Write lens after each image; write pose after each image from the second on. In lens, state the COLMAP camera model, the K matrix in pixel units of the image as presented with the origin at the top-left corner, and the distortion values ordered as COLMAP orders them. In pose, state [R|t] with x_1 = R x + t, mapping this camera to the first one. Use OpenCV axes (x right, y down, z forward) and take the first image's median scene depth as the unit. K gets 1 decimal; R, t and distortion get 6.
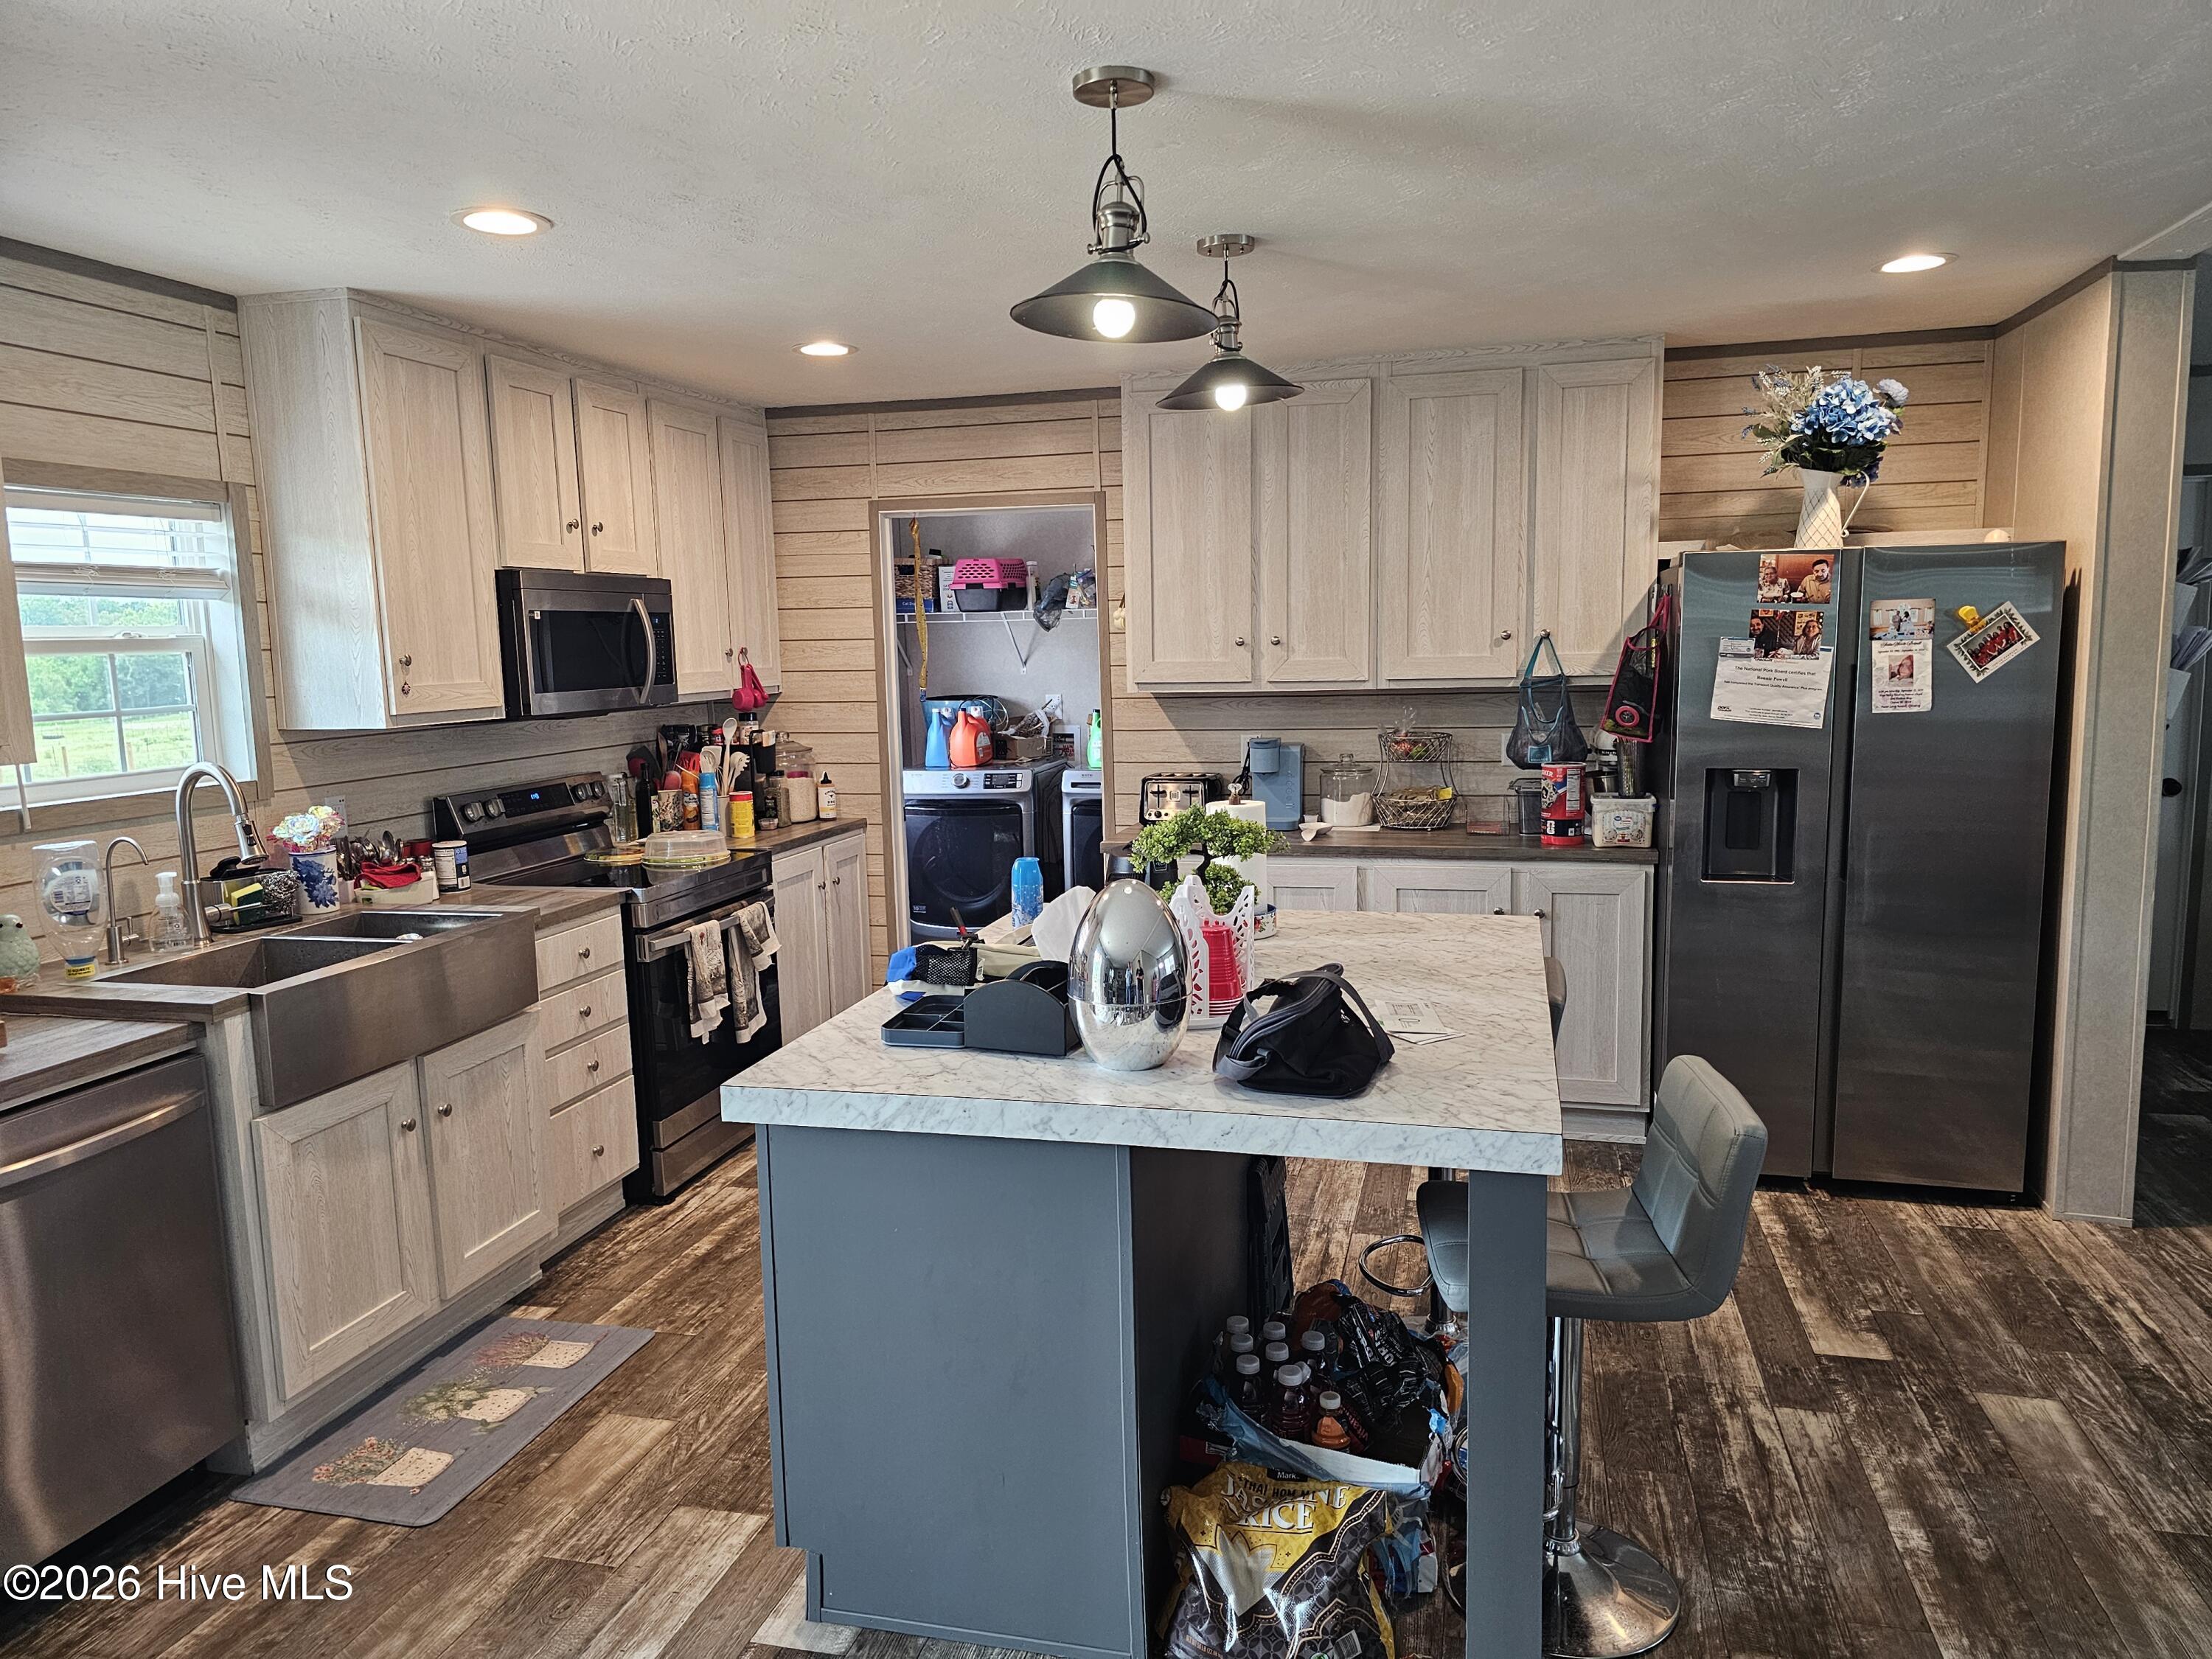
lens RADIAL K [[1474.6, 0, 1106.0], [0, 1474.6, 829.5], [0, 0, 1]] dist [0.075322, -0.073999]
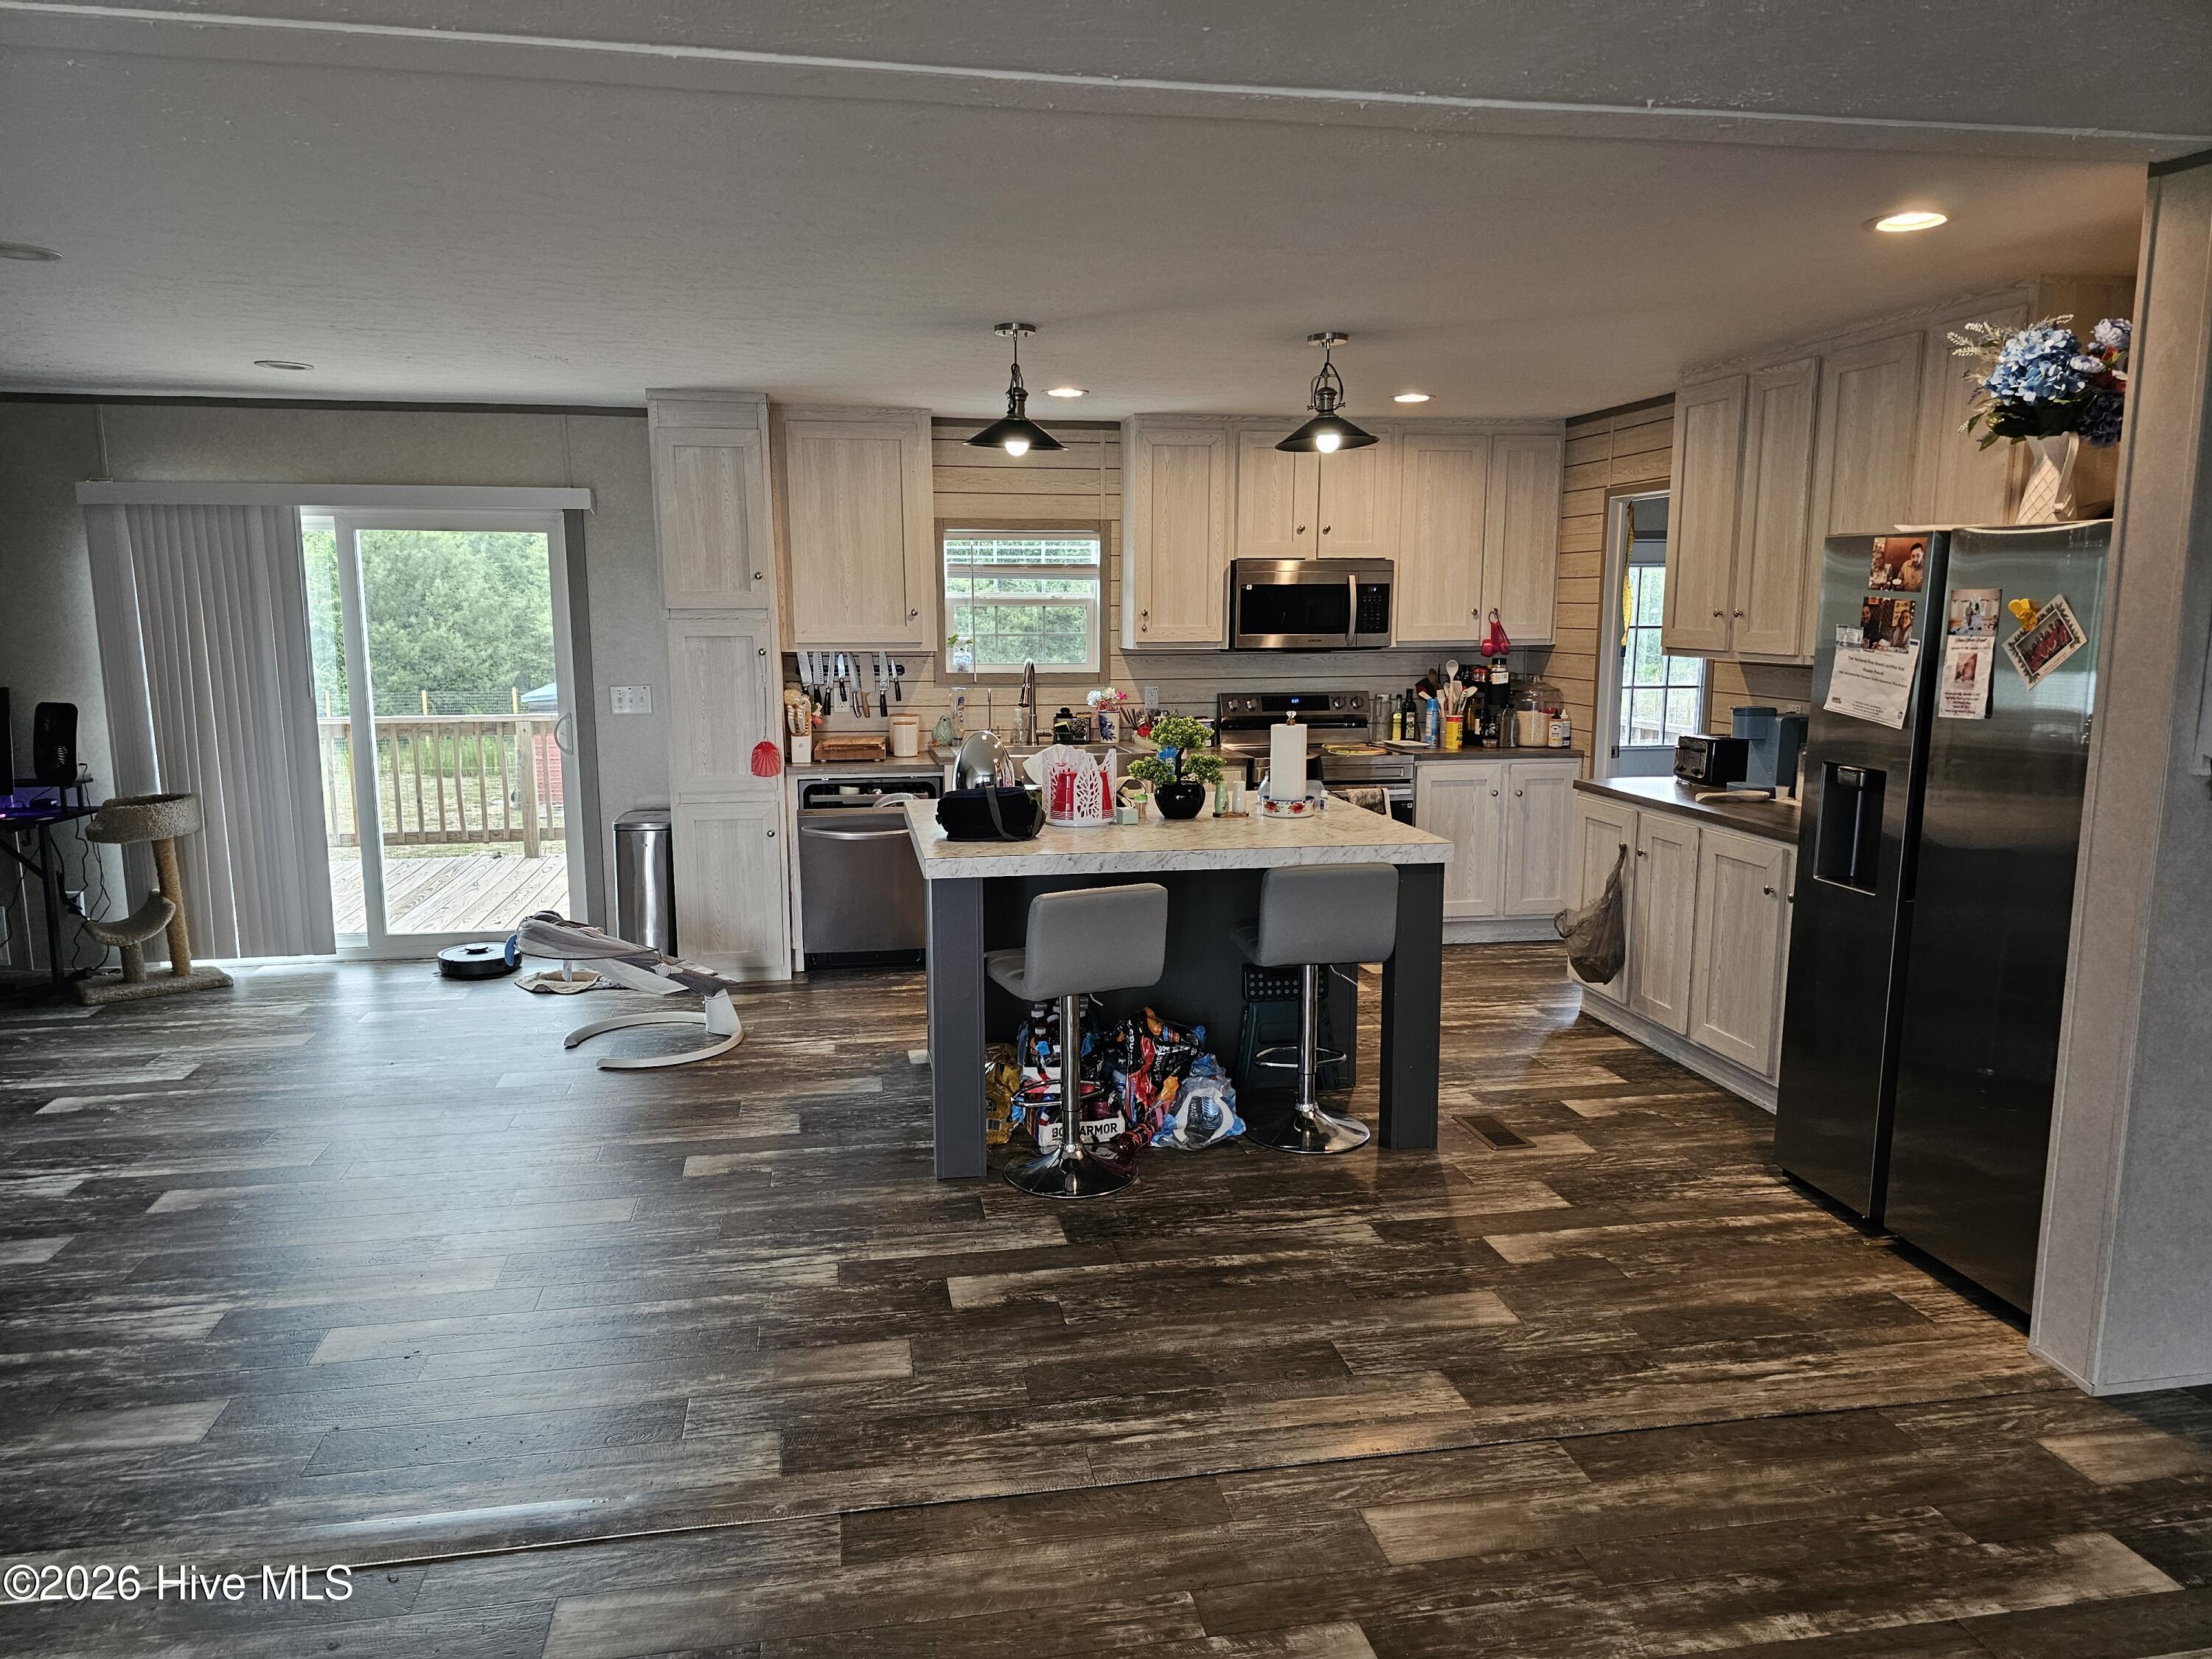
lens RADIAL K [[1474.6, 0, 1106.0], [0, 1474.6, 829.5], [0, 0, 1]] dist [0.075322, -0.073999]
pose [[0.420354, 0.159724, -0.893191, 1.105589], [-0.127111, 0.985043, 0.116328, -0.052240], [0.898413, 0.064636, 0.434370, 0.171970]]
